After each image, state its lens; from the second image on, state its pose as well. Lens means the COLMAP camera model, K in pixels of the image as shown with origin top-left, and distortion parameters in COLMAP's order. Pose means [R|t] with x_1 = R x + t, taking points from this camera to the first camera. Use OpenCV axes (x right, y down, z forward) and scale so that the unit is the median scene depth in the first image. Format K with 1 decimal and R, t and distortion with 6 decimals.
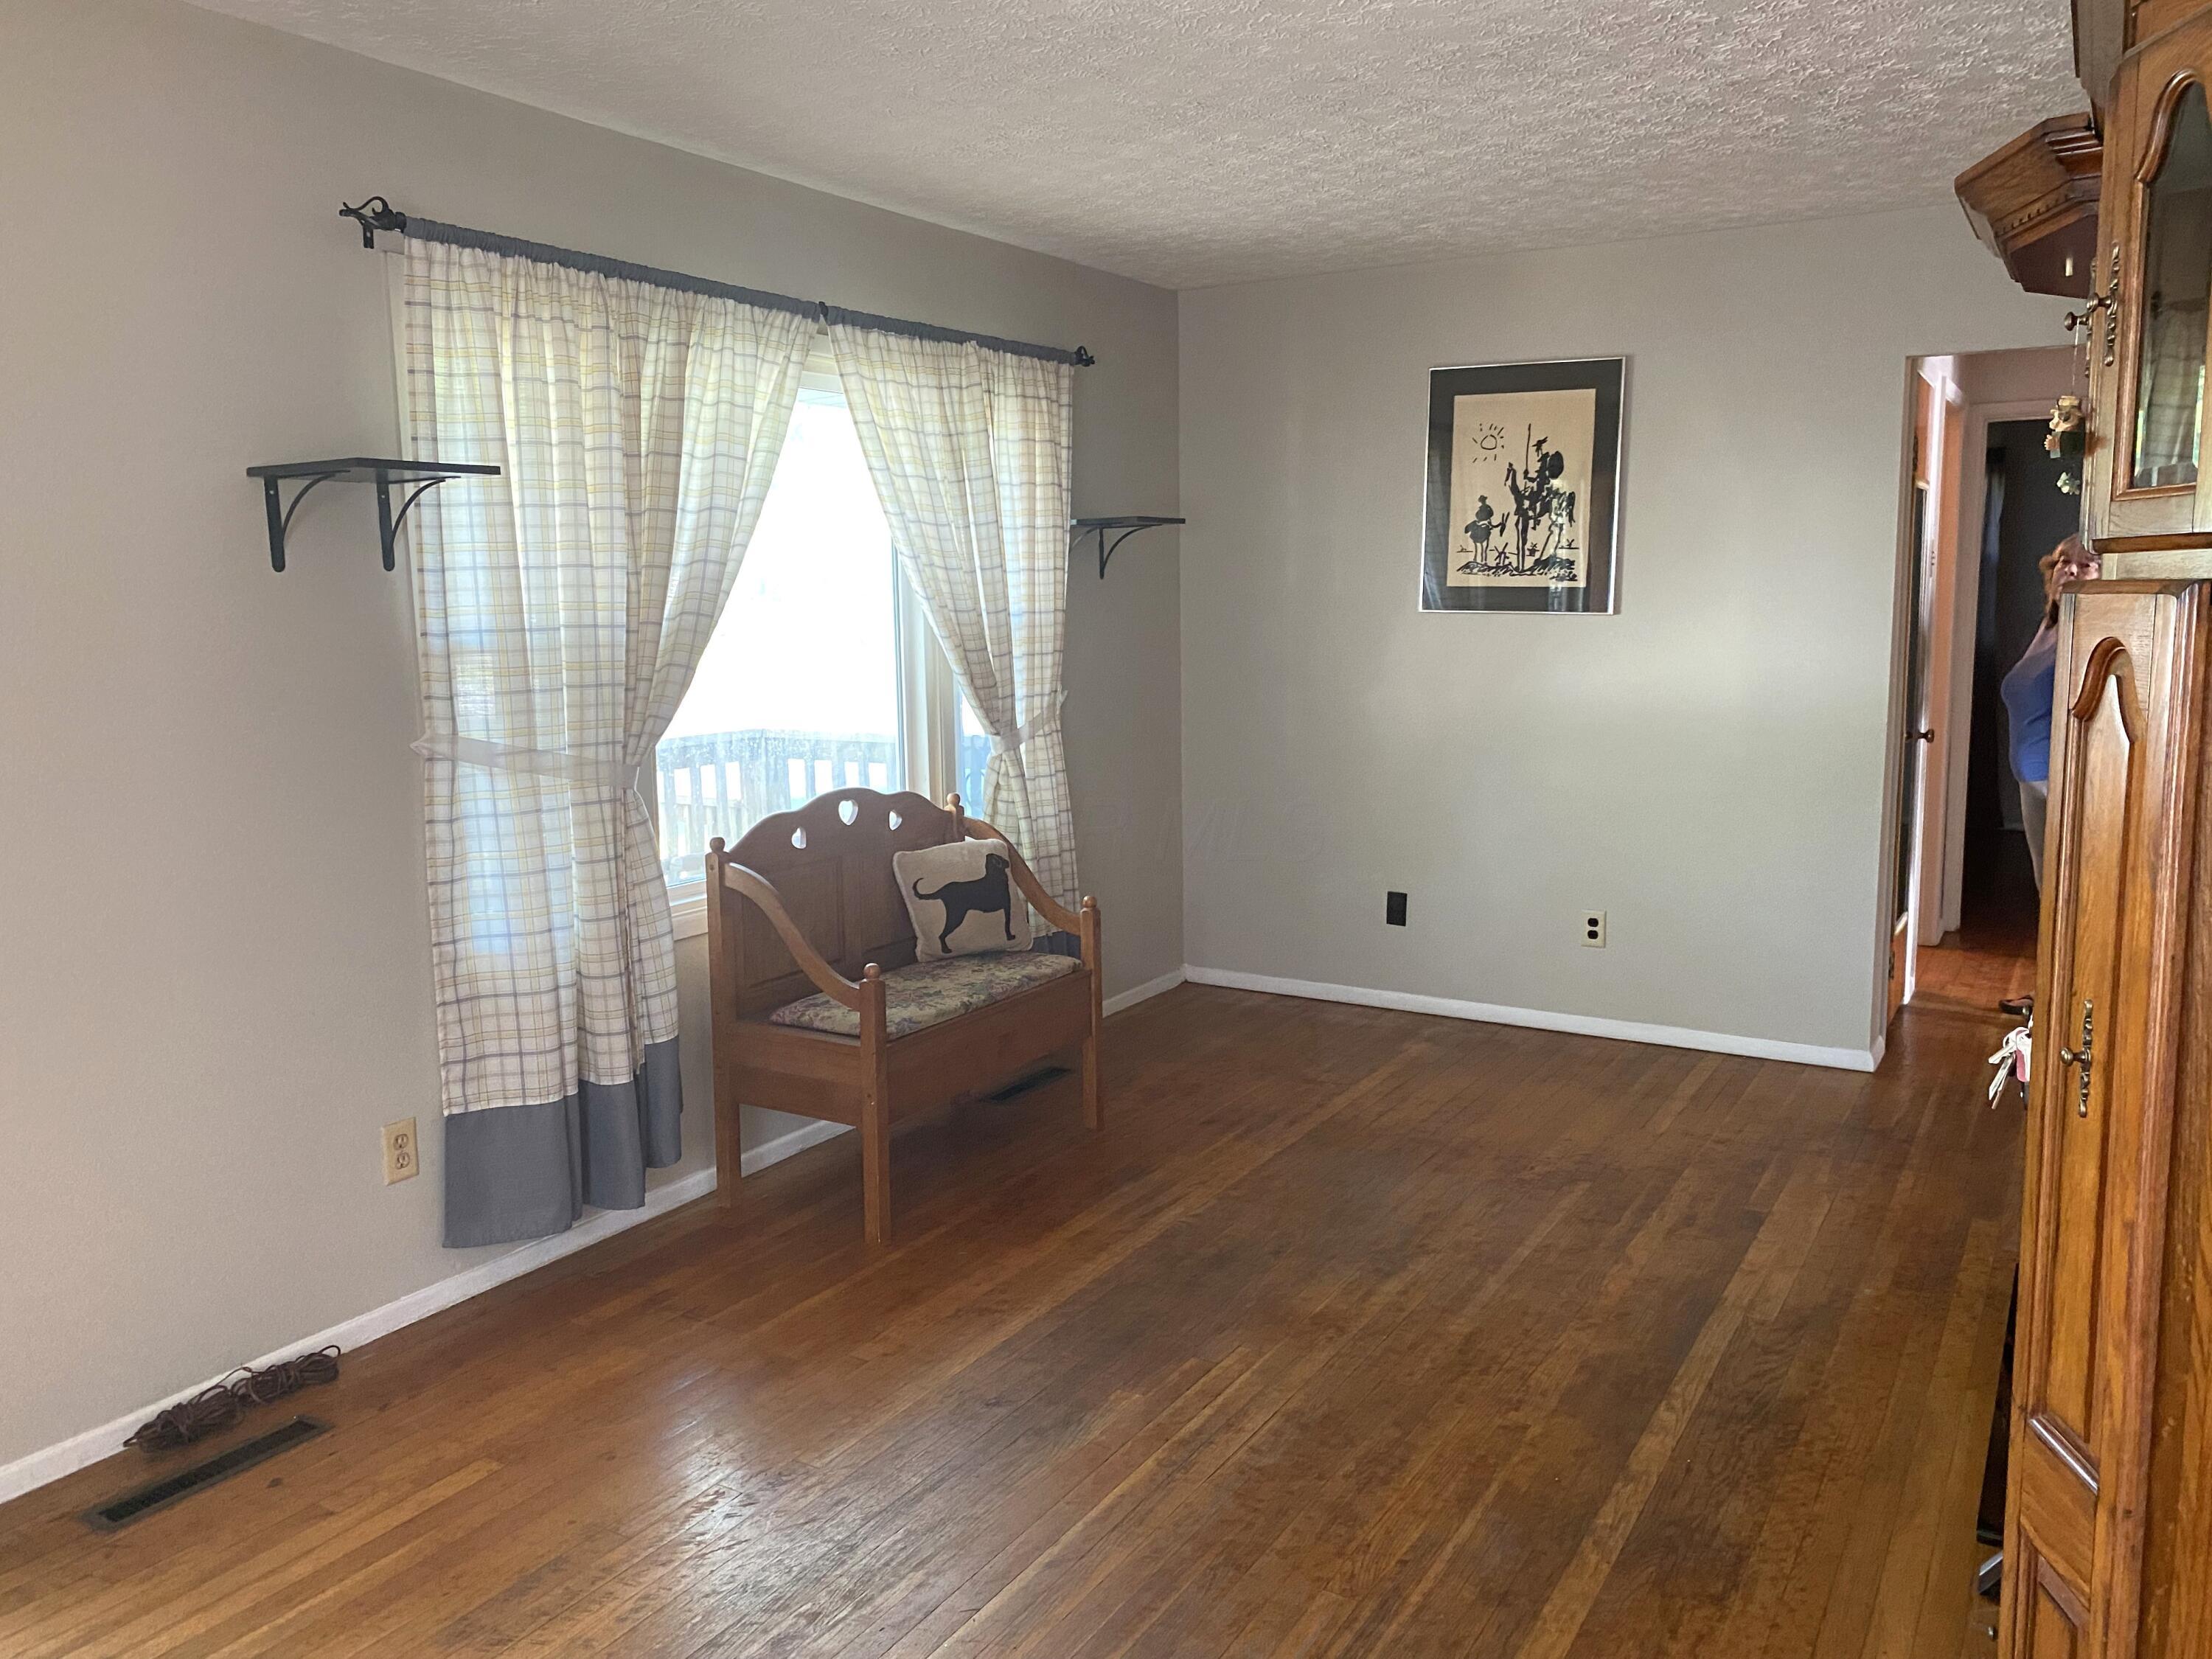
lens RADIAL K [[1706.0, 0, 1099.9], [0, 1706.0, 819.3], [0, 0, 1]] dist [0.085694, -0.126900]
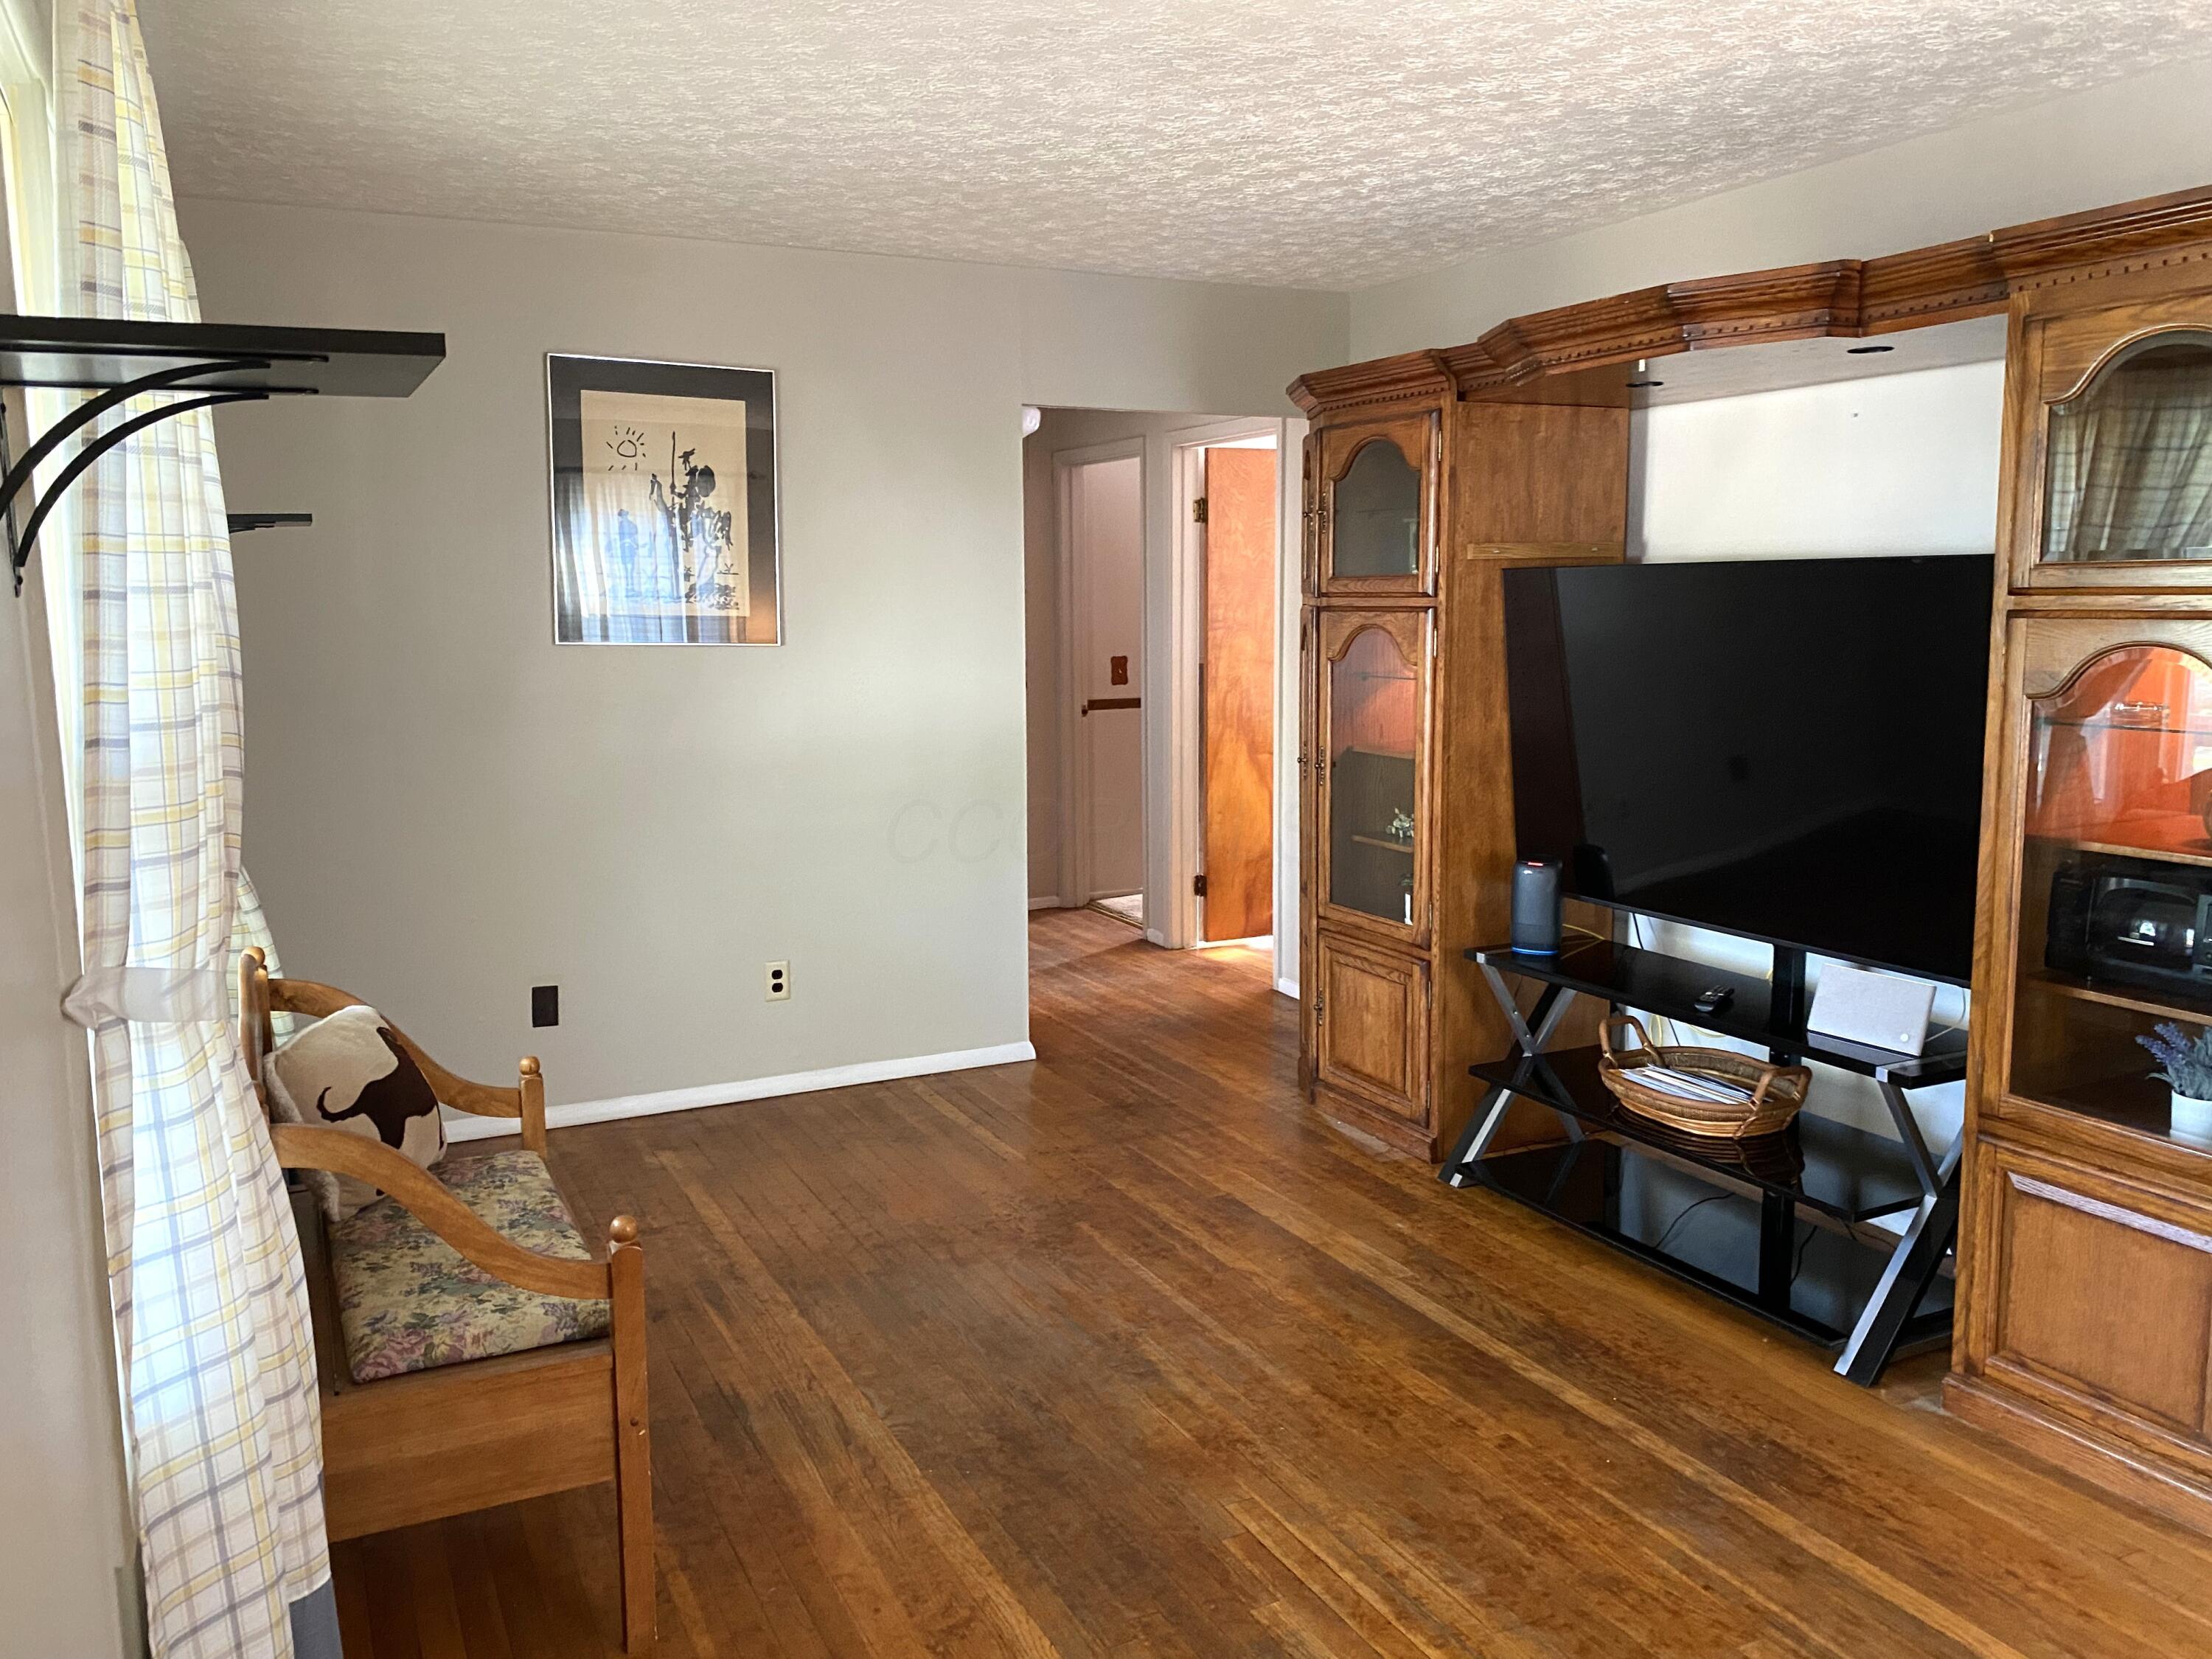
lens RADIAL K [[1706.0, 0, 1099.9], [0, 1706.0, 819.3], [0, 0, 1]] dist [0.085694, -0.126900]
pose [[0.534146, -0.107213, 0.838567, -0.530158], [0.115914, 0.991845, 0.052976, -0.071547], [-0.837408, 0.068905, 0.542217, 0.467265]]
